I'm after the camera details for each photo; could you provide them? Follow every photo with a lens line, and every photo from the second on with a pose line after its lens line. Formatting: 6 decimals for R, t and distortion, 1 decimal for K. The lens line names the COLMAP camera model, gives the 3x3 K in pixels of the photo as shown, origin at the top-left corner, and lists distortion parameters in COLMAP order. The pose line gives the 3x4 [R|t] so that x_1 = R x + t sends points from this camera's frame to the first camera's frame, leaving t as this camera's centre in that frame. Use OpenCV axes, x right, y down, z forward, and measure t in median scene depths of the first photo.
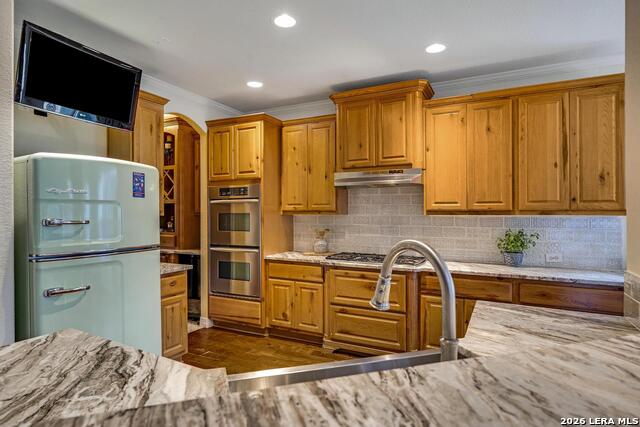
lens RADIAL K [[359.3, 0, 318.6], [0, 359.3, 211.3], [0, 0, 1]] dist [-0.003767, 0.002277]
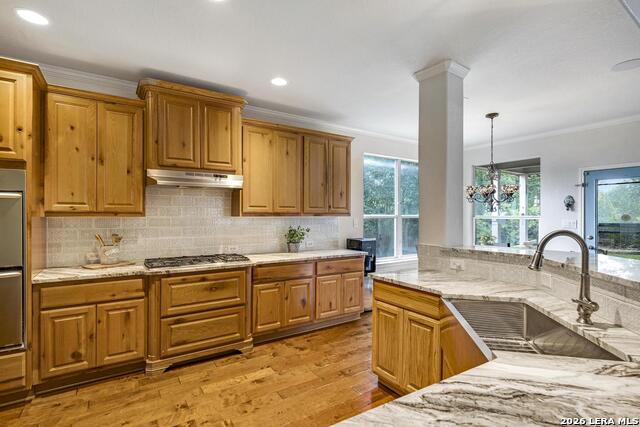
lens RADIAL K [[299.8, 0, 320.7], [0, 299.8, 211.6], [0, 0, 1]] dist [-0.003418, 0.000201]
pose [[0.505392, 0.009839, 0.862834, -0.384610], [-0.006020, 0.999951, -0.007877, 0.000431], [-0.862869, -0.001213, 0.505427, 0.277732]]
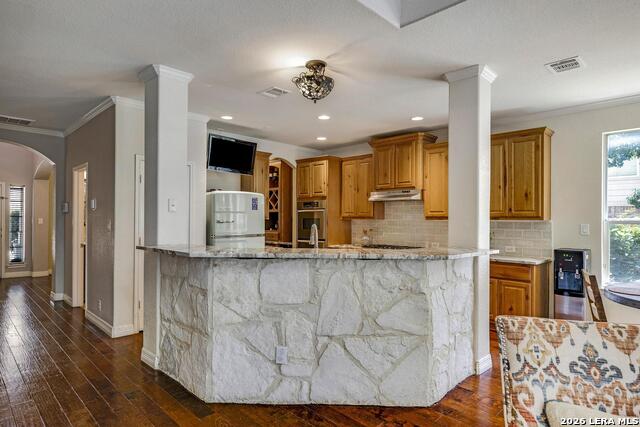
lens RADIAL K [[359.3, 0, 322.1], [0, 359.3, 214.3], [0, 0, 1]] dist [-0.003767, 0.002277]
pose [[0.954498, 0.000214, -0.298216, 0.315896], [-0.003360, 0.999944, -0.010037, 0.004186], [0.298197, 0.010583, 0.954446, -0.557549]]
